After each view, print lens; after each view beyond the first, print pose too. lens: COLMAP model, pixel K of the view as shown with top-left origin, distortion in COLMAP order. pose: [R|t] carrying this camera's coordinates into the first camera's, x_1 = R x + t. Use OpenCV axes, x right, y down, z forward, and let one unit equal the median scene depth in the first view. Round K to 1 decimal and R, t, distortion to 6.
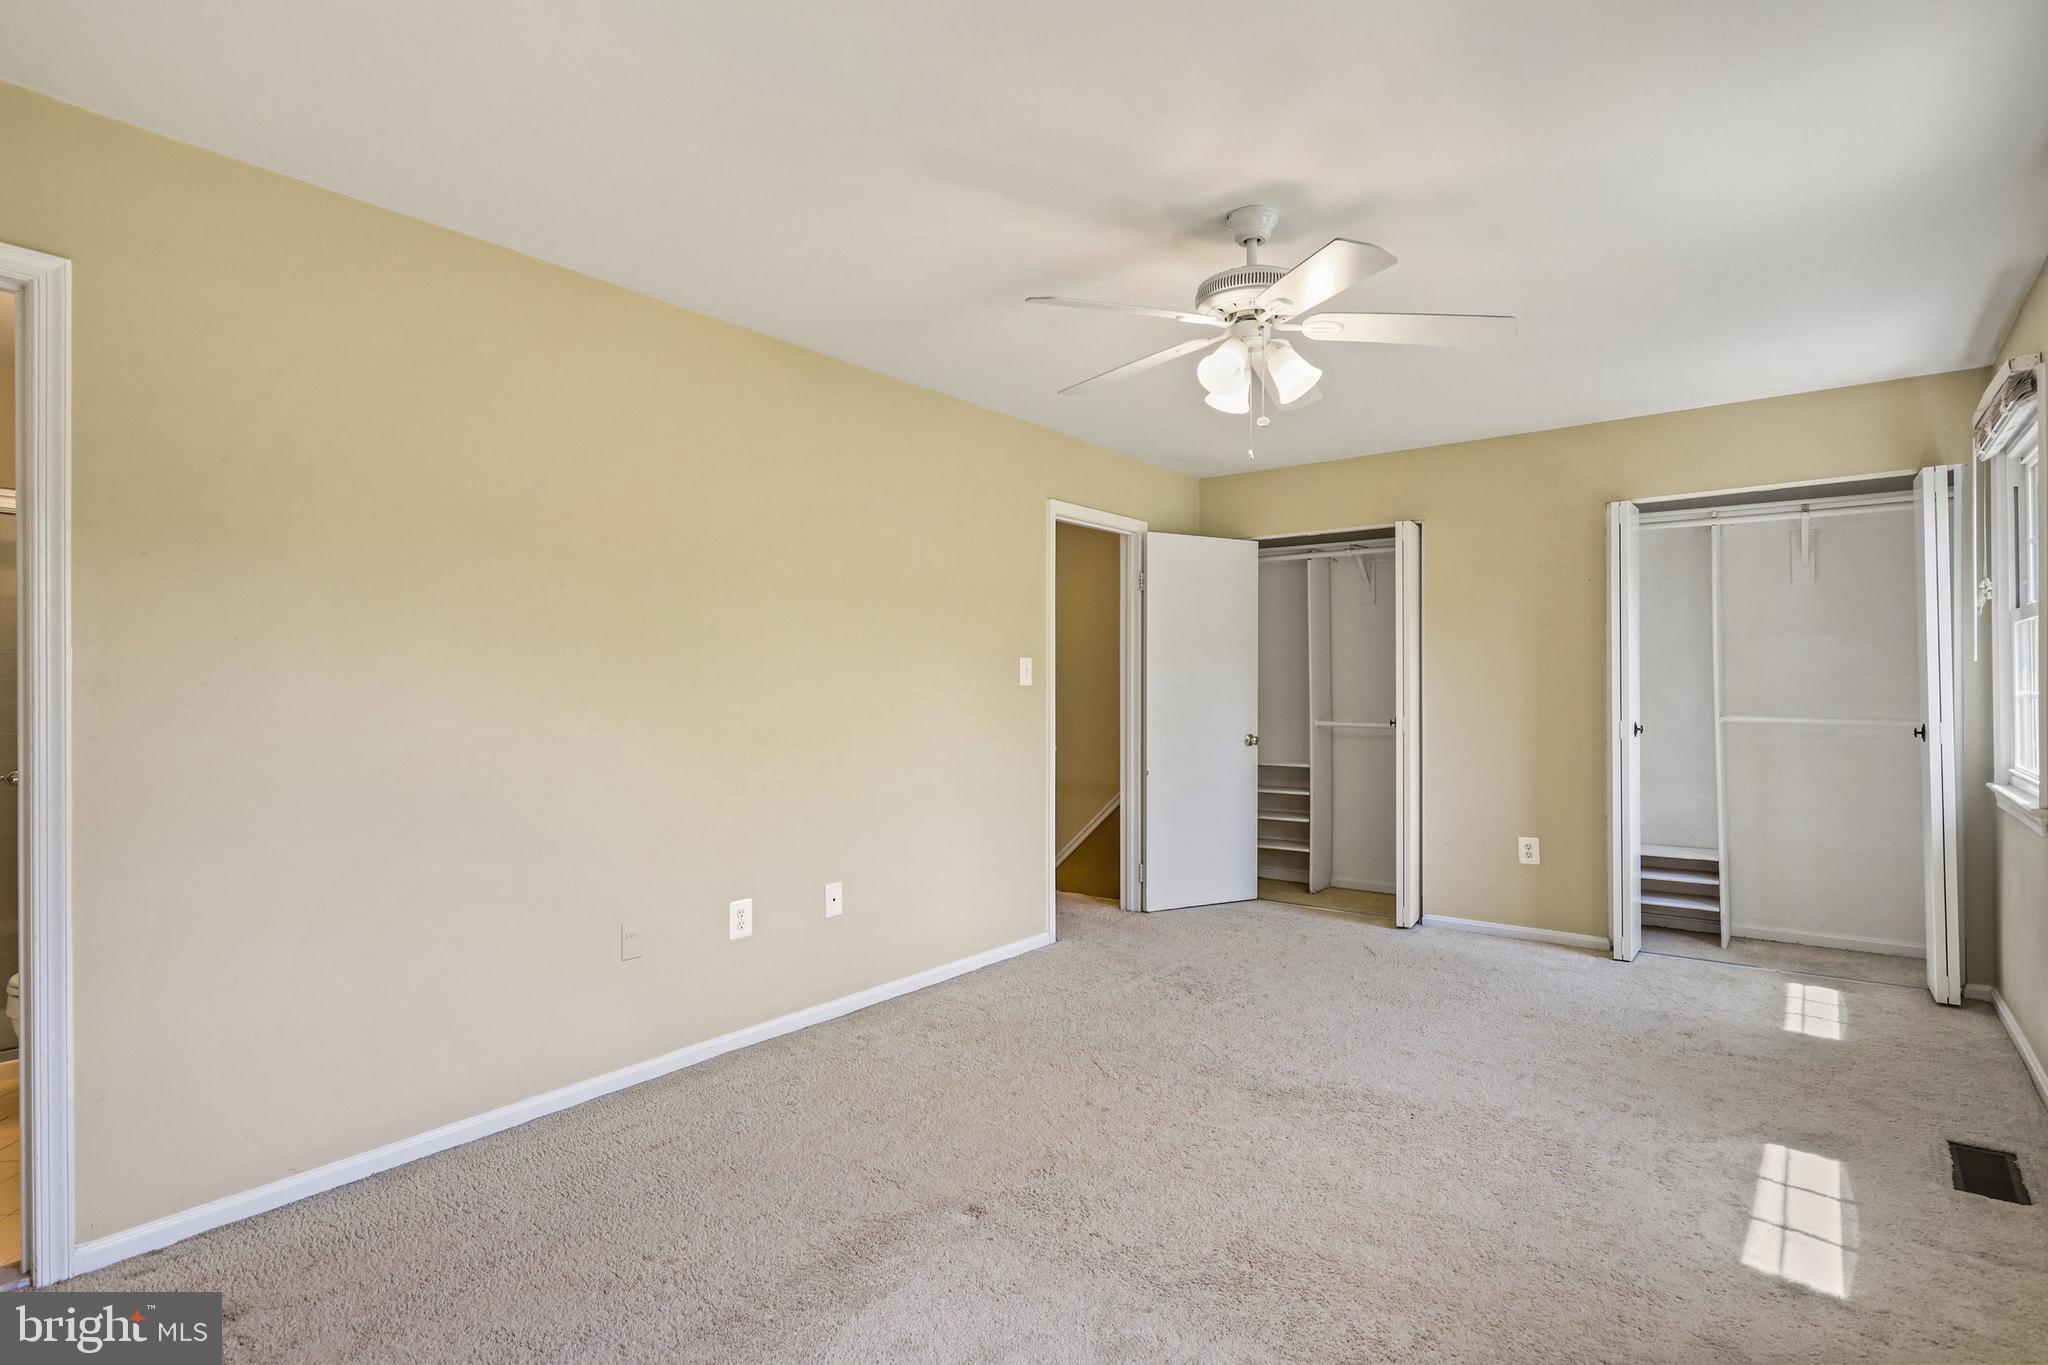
lens RADIAL K [[1005.1, 0, 1013.1], [0, 1005.1, 685.9], [0, 0, 1]] dist [0.001903, 0.000003]
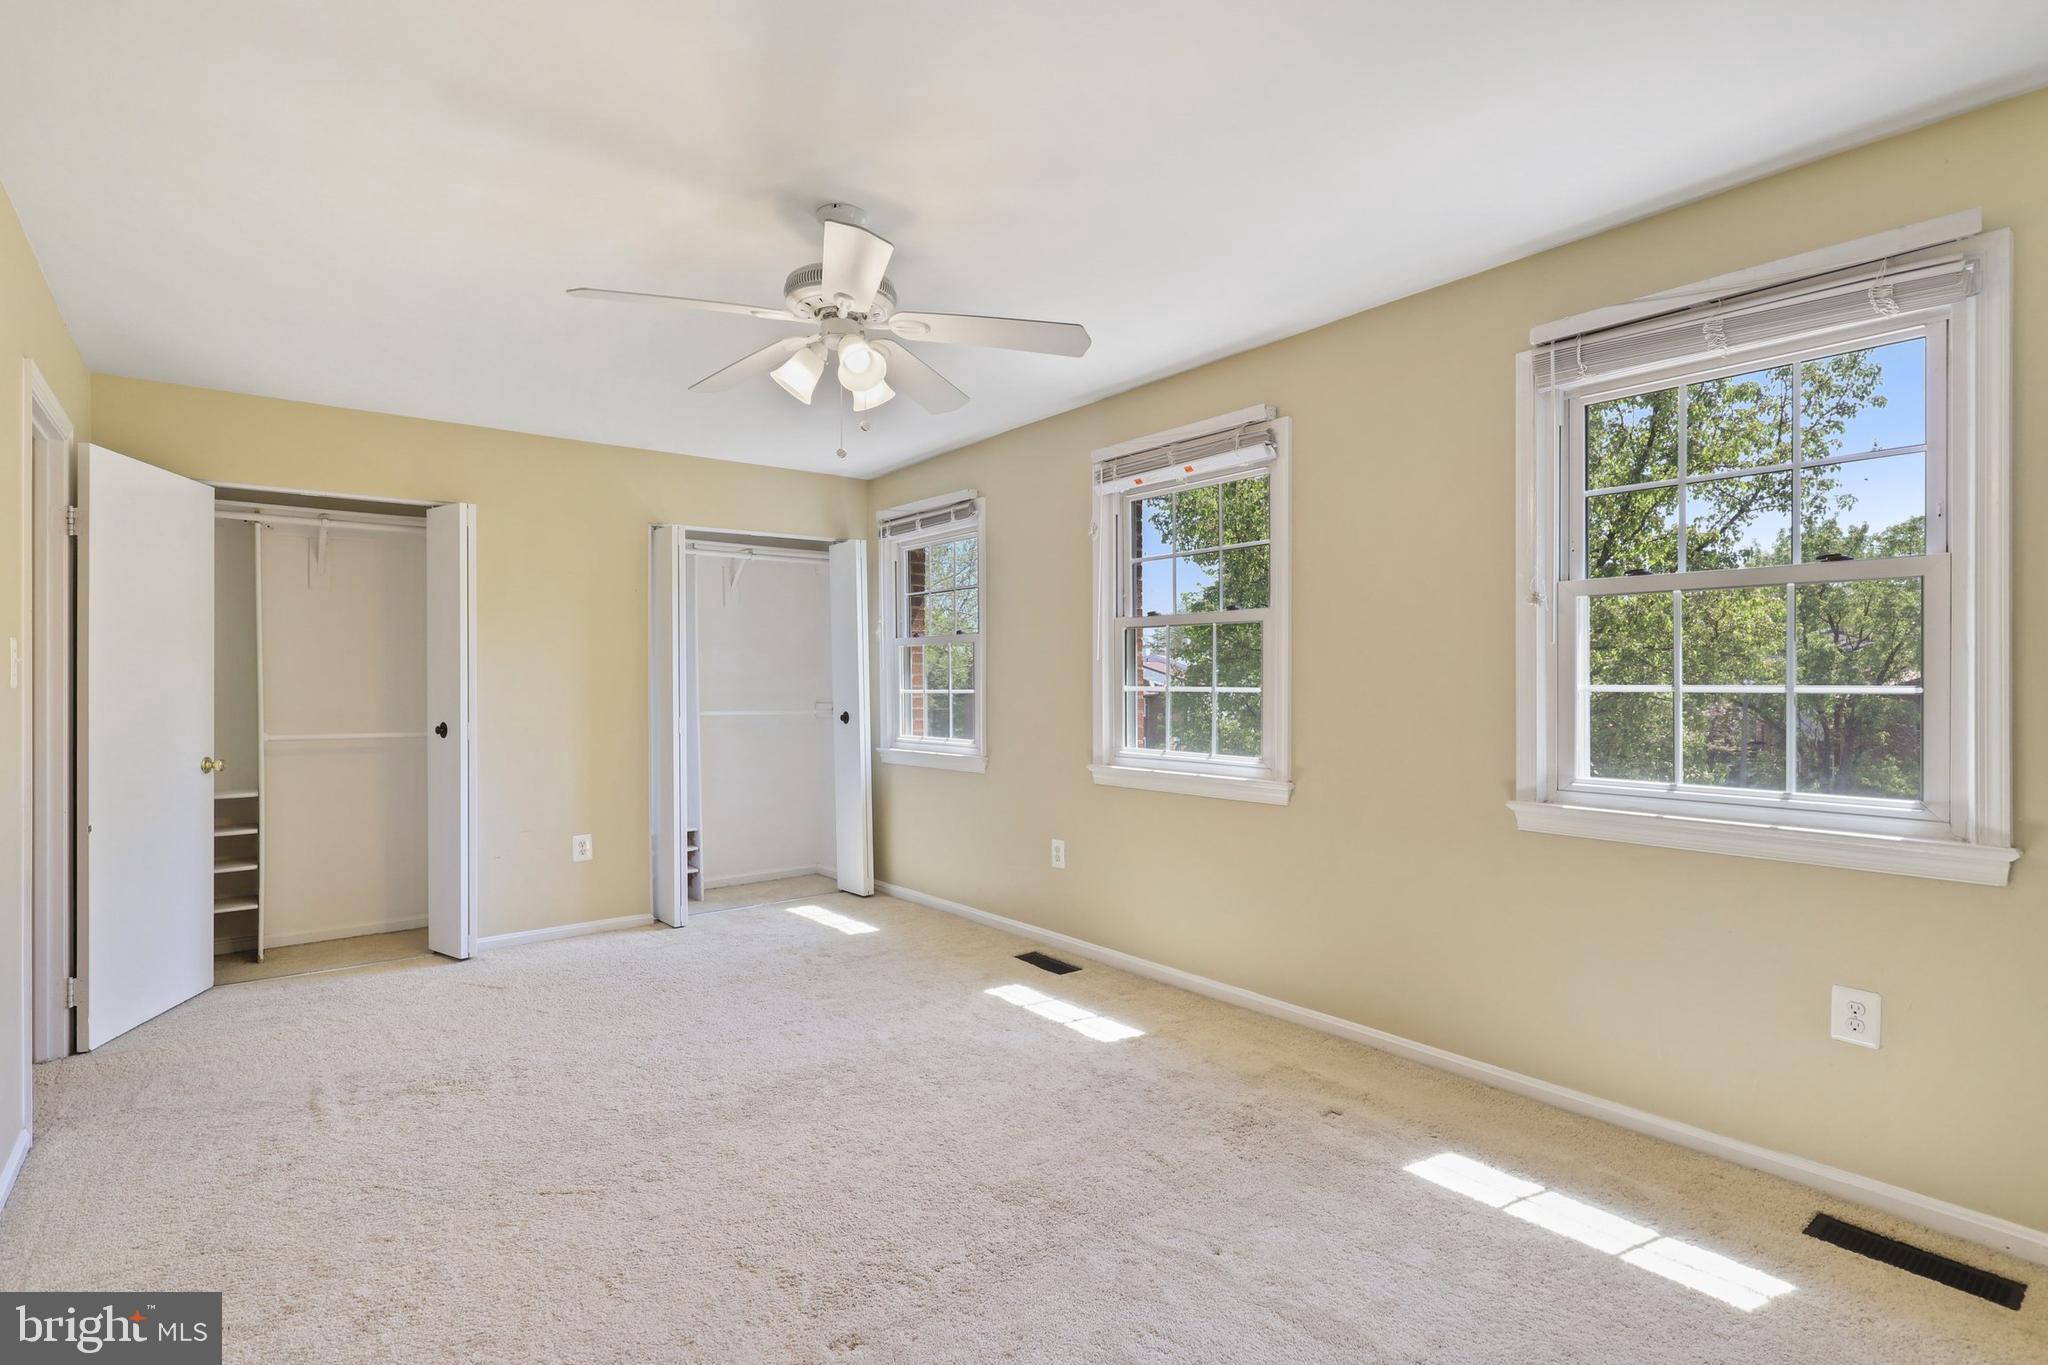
lens RADIAL K [[1005.1, 0, 1011.0], [0, 1005.1, 676.1], [0, 0, 1]] dist [0.001903, 0.000003]
pose [[0.240459, 0.009521, 0.970613, -0.439359], [0.006992, 0.999909, -0.011541, 0.004526], [-0.970634, 0.009562, 0.240371, 0.382218]]
